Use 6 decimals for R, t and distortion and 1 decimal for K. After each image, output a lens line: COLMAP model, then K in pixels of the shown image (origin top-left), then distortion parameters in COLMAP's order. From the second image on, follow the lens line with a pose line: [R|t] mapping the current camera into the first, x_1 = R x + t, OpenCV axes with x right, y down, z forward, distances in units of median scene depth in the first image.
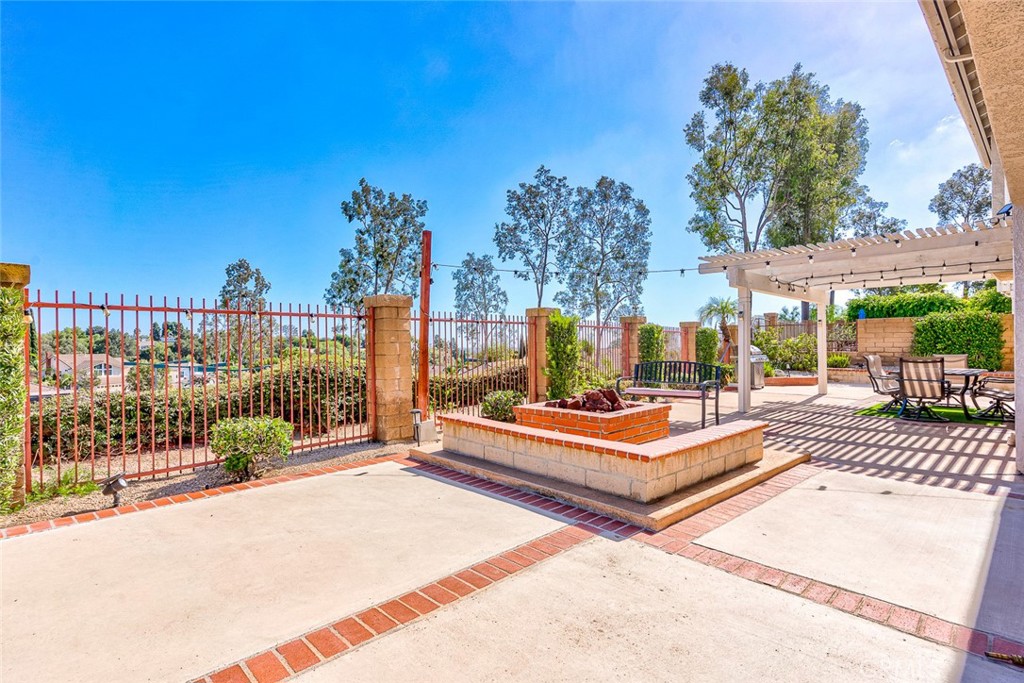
lens RADIAL K [[487.0, 0, 516.1], [0, 487.0, 340.8], [0, 0, 1]] dist [0.008344, -0.000236]
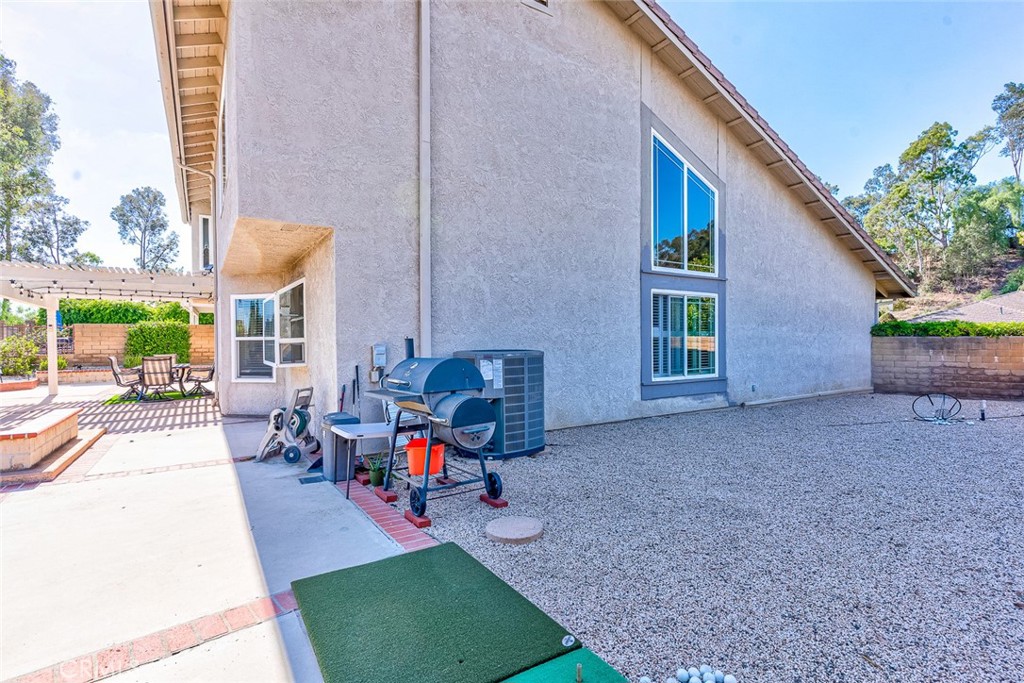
lens RADIAL K [[487.0, 0, 516.1], [0, 487.0, 340.8], [0, 0, 1]] dist [0.008344, -0.000236]
pose [[0.166777, 0.002376, 0.985992, -0.320940], [-0.001302, 0.999997, -0.002189, -0.008841], [-0.985994, -0.000919, 0.166779, -0.213064]]
